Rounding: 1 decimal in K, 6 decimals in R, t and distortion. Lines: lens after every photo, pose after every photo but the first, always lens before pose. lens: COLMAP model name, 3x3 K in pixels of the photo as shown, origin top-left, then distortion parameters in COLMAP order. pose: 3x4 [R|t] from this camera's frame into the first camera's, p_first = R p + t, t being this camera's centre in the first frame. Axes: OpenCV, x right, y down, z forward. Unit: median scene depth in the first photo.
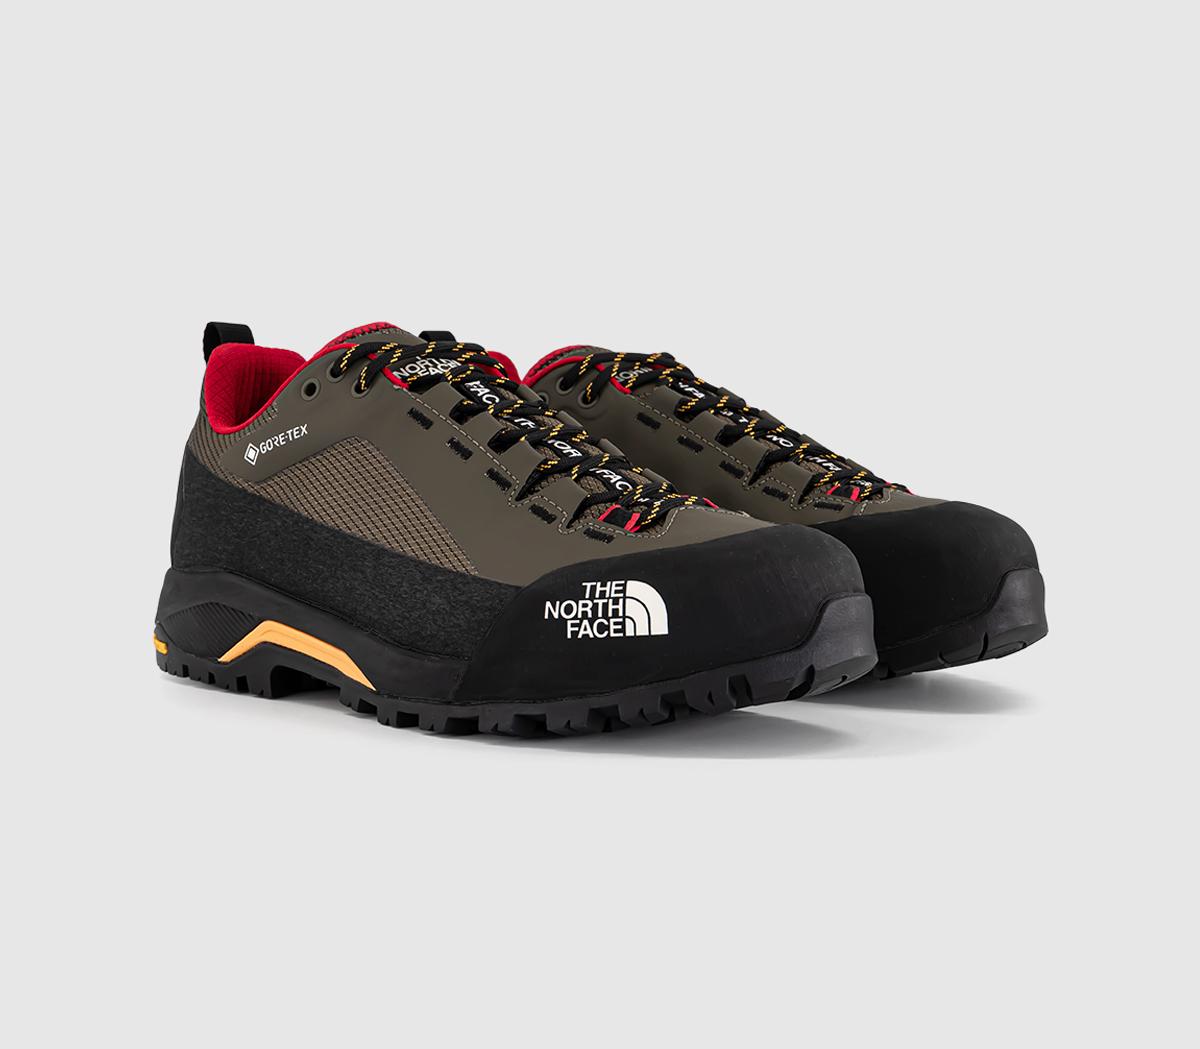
lens RADIAL K [[1906.2, 0, 600.0], [0, 1906.2, 524.5], [0, 0, 1]] dist [0.015398, 0.039121]
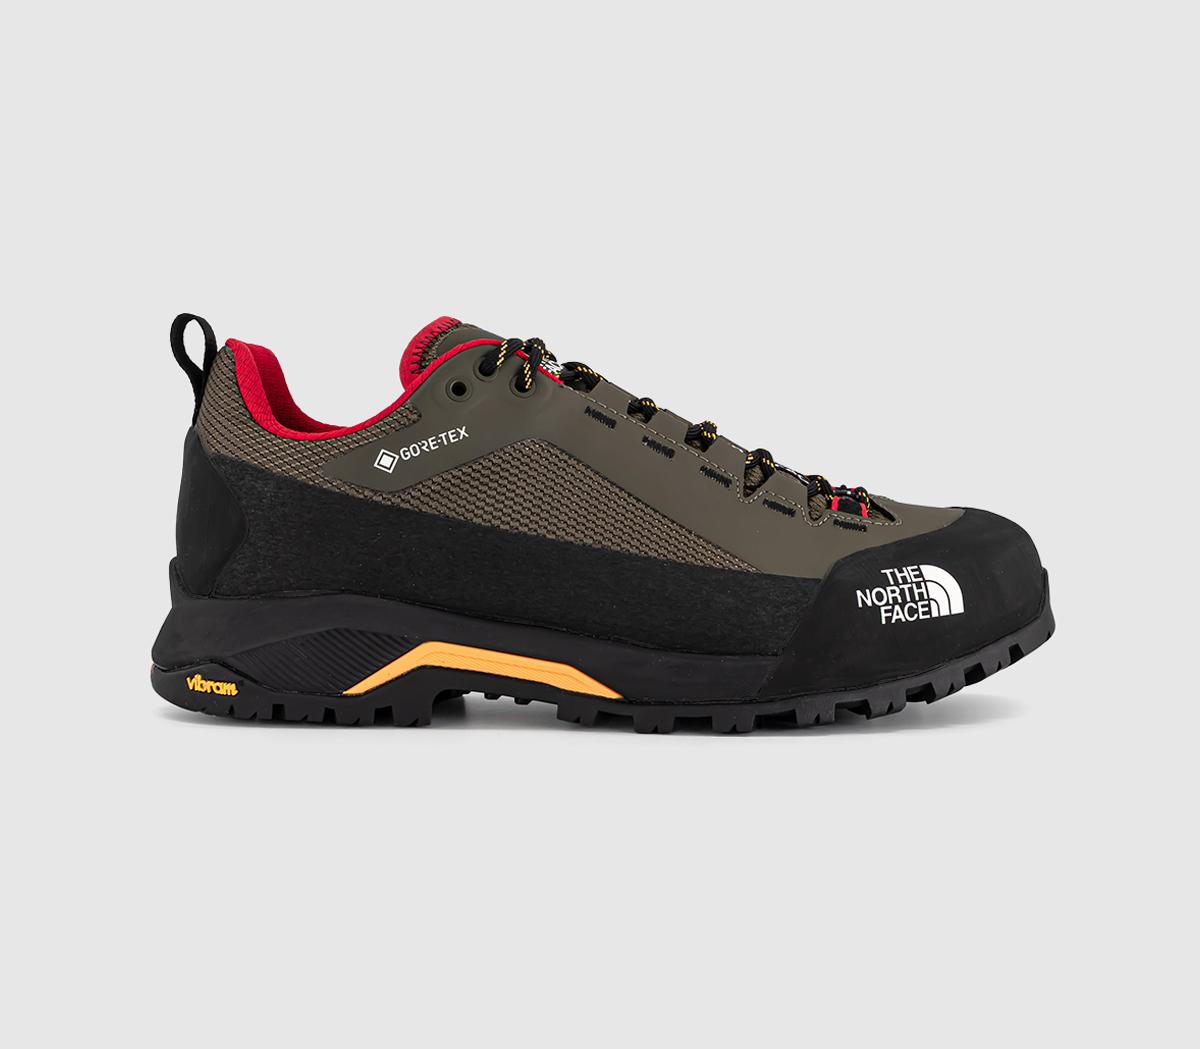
lens RADIAL K [[1906.2, 0, 600.0], [0, 1906.2, 524.5], [0, 0, 1]] dist [0.015398, 0.039121]
pose [[0.813931, -0.047759, 0.578995, -0.738616], [0.051041, 0.998640, 0.010622, -0.013362], [-0.578715, 0.020907, 0.815262, 0.240646]]
